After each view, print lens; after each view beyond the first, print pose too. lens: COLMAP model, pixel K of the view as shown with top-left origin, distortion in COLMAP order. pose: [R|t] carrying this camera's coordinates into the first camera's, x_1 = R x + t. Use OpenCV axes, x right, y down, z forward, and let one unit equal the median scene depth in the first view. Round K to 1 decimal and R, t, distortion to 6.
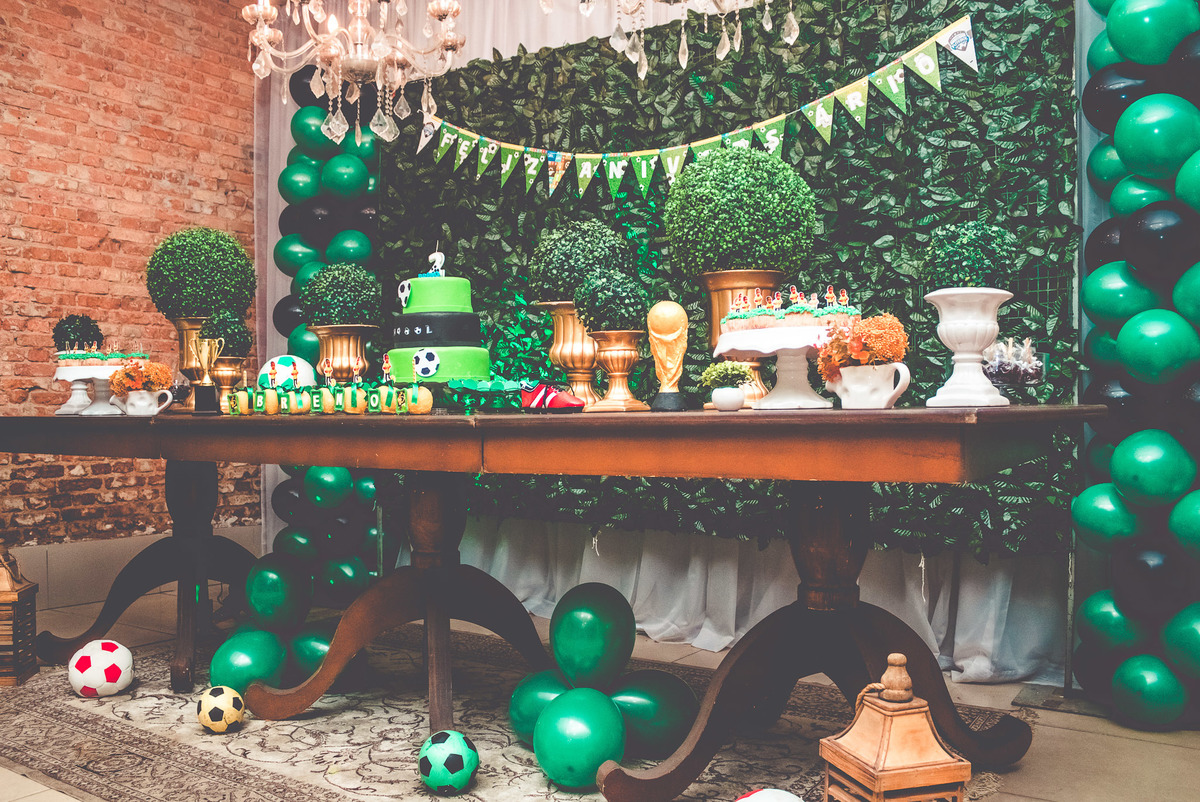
lens RADIAL K [[1027.9, 0, 583.7], [0, 1027.9, 424.8], [0, 0, 1]] dist [-0.160351, 0.134194]
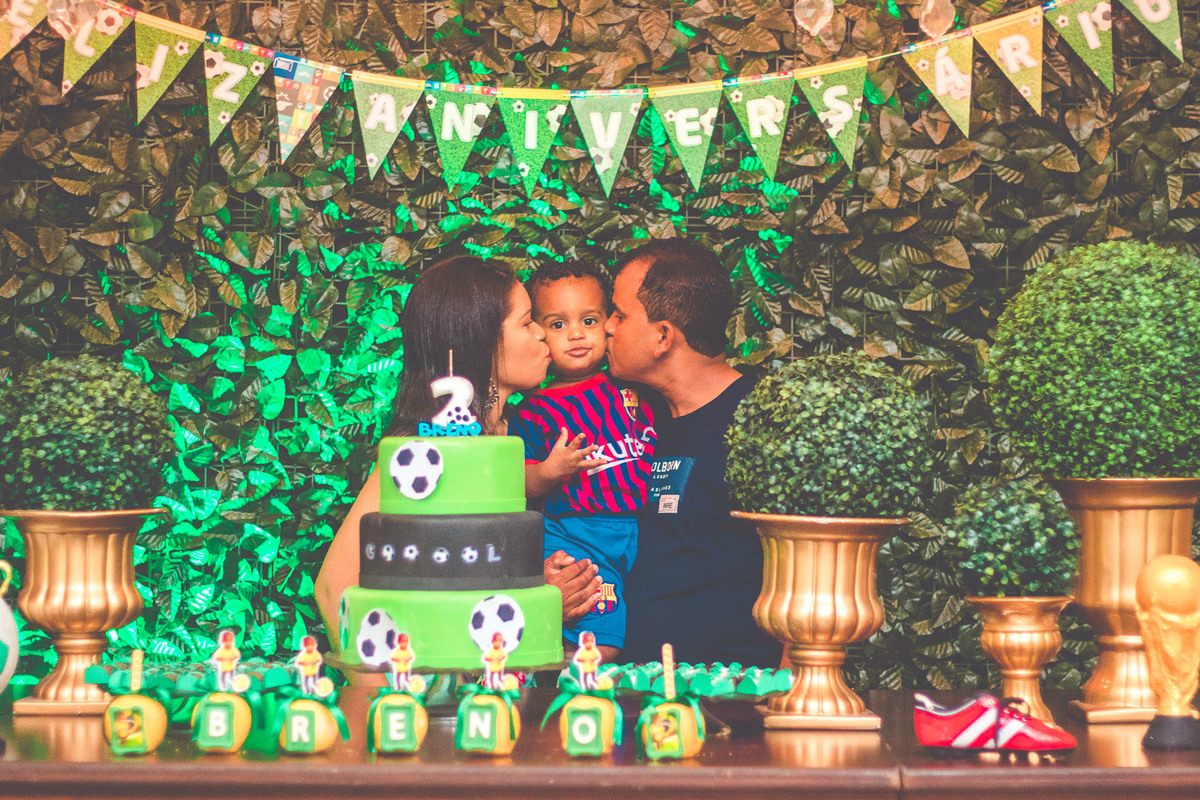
lens RADIAL K [[3061.5, 0, 604.4], [0, 3061.5, 405.4], [0, 0, 1]] dist [-0.119103, 0.288535]
pose [[0.852820, 0.019370, 0.521845, -0.707239], [-0.001772, 0.999413, -0.034201, -0.094674], [-0.522201, 0.028243, 0.852354, -0.192945]]
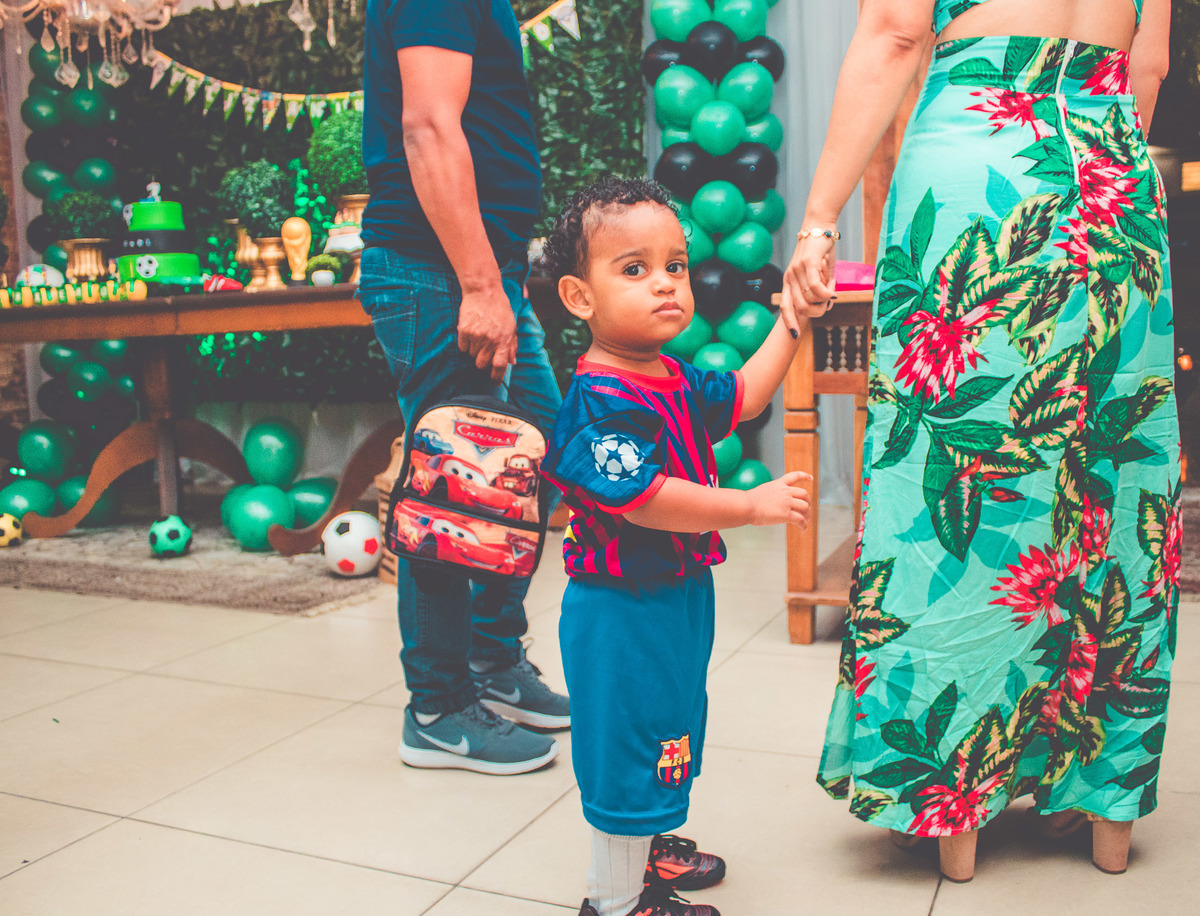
lens RADIAL K [[1143.0, 0, 673.6], [0, 1143.0, 481.9], [0, 0, 1]] dist [-0.164176, 0.143556]
pose [[0.975562, -0.046670, 0.214711, 0.166338], [0.022338, 0.993185, 0.114385, 0.059606], [-0.218586, -0.106793, 0.969956, -0.506963]]
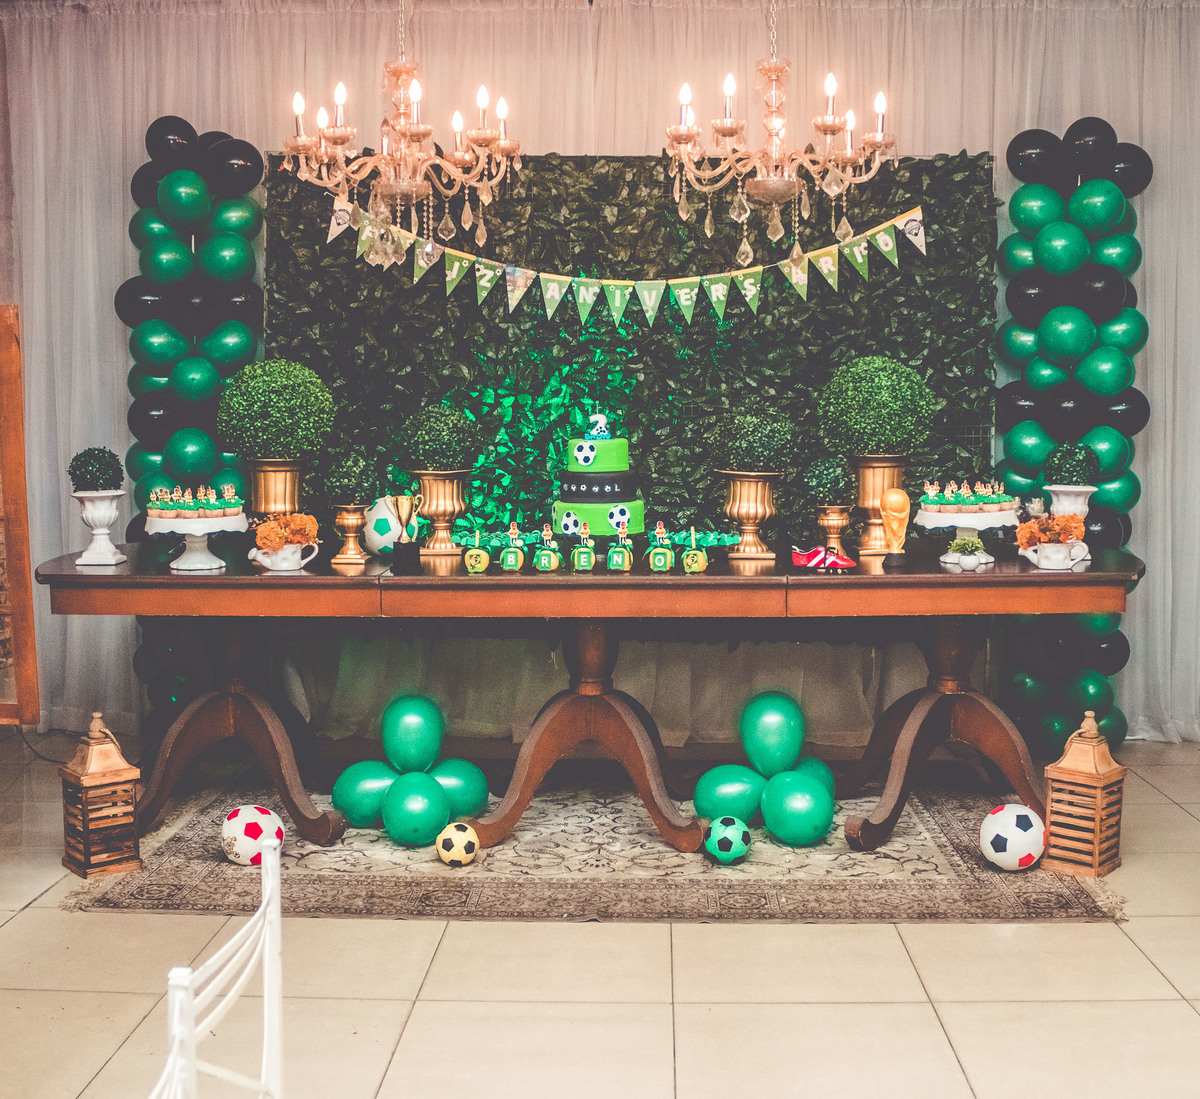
lens RADIAL K [[1512.3, 0, 636.0], [0, 1512.3, 546.6], [0, 0, 1]] dist [-0.153792, 0.070571]
pose [[0.840777, -0.044324, 0.539563, -0.880395], [0.004432, 0.997173, 0.075009, -0.129269], [-0.541363, -0.060675, 0.838597, -0.366594]]
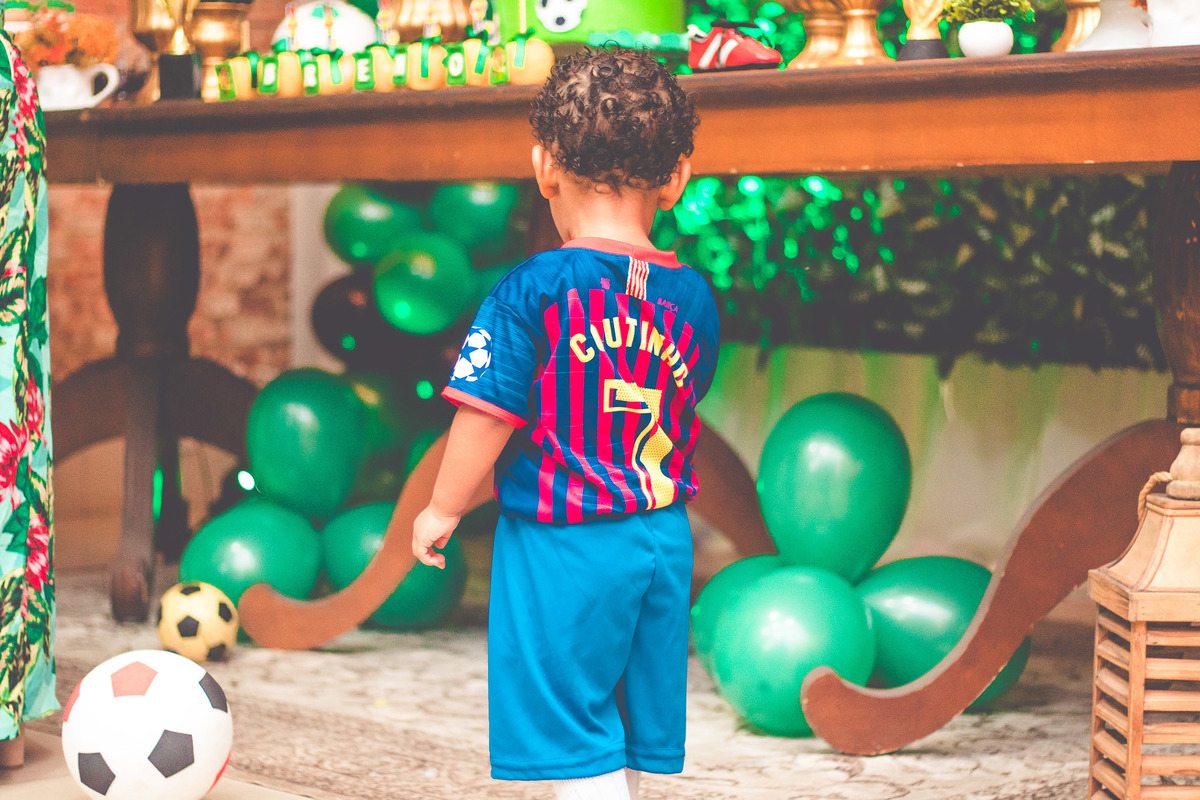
lens RADIAL K [[2826.6, 0, 610.4], [0, 2826.6, 400.6], [0, 0, 1]] dist [-0.075645, -0.288390]
pose [[0.978060, 0.018699, -0.207482, 0.161195], [-0.007917, 0.998580, 0.052676, 0.060275], [0.208172, -0.049877, 0.976820, -0.417459]]
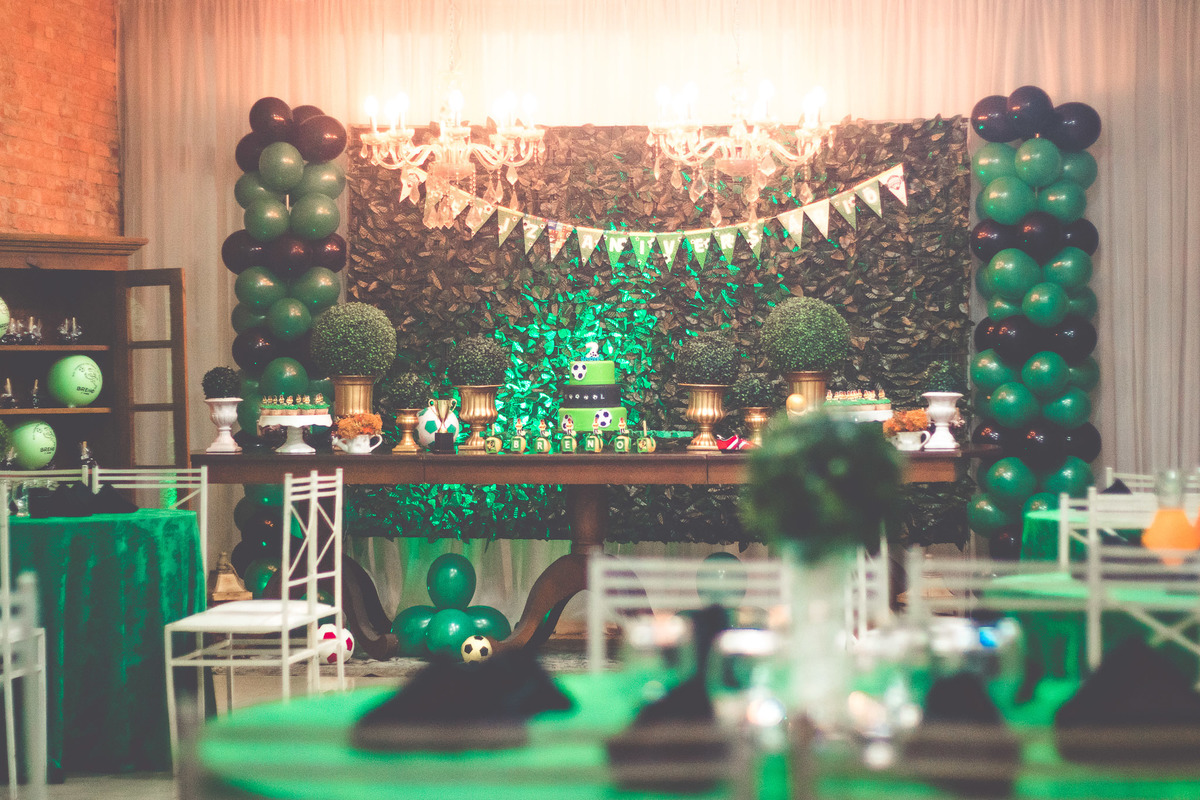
lens RADIAL K [[3061.5, 0, 604.4], [0, 3061.5, 405.4], [0, 0, 1]] dist [-0.119103, 0.288535]
pose [[0.916840, -0.002207, 0.399250, -1.666398], [0.005767, 0.999954, -0.007716, -0.036911], [-0.399214, 0.009377, 0.916810, -2.704674]]
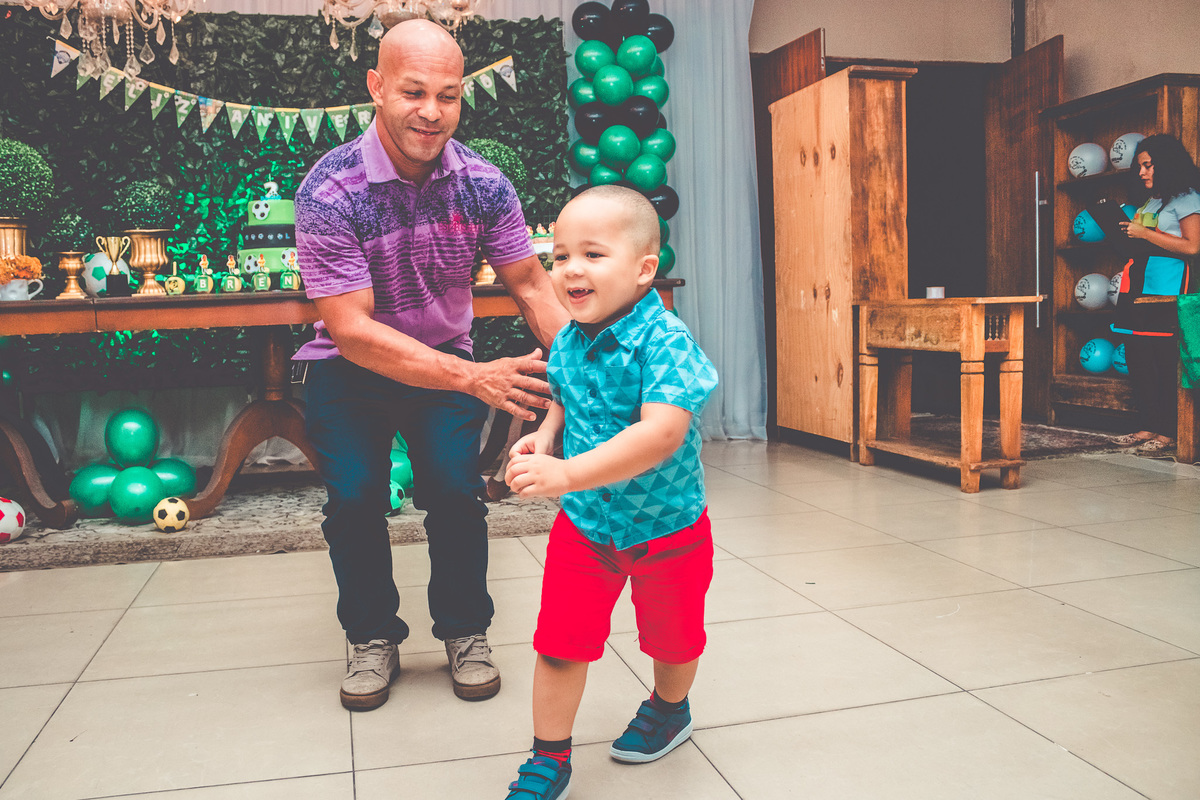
lens RADIAL K [[1027.9, 0, 583.7], [0, 1027.9, 423.8], [0, 0, 1]] dist [-0.160351, 0.134194]
pose [[0.679803, -0.095066, 0.727207, -0.794990], [0.034183, 0.994593, 0.098066, 0.040838], [-0.732598, -0.041807, 0.679377, -0.267843]]
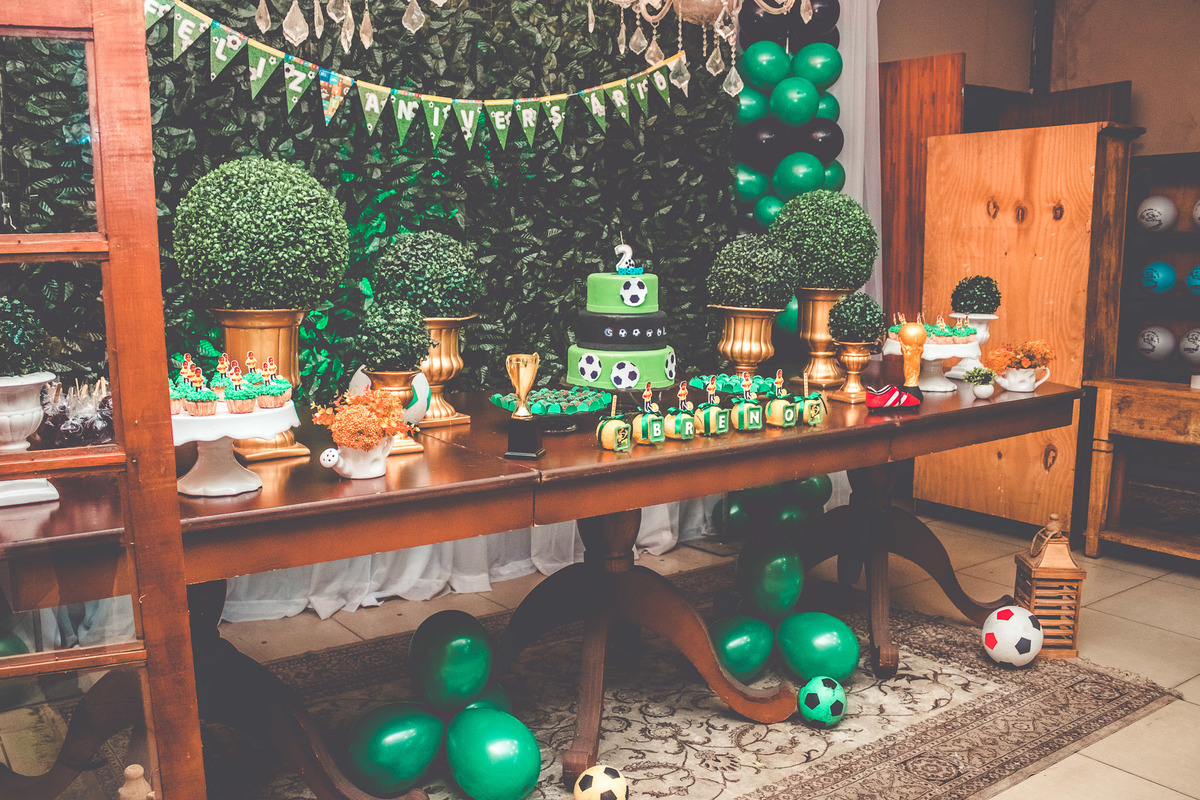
lens RADIAL K [[1076.3, 0, 593.0], [0, 1076.3, 420.5], [0, 0, 1]] dist [-0.166868, 0.149816]
pose [[0.340251, -0.142271, 0.929510, -0.962735], [0.004163, 0.988706, 0.149808, -0.136633], [-0.940325, -0.047103, 0.337001, 0.595707]]
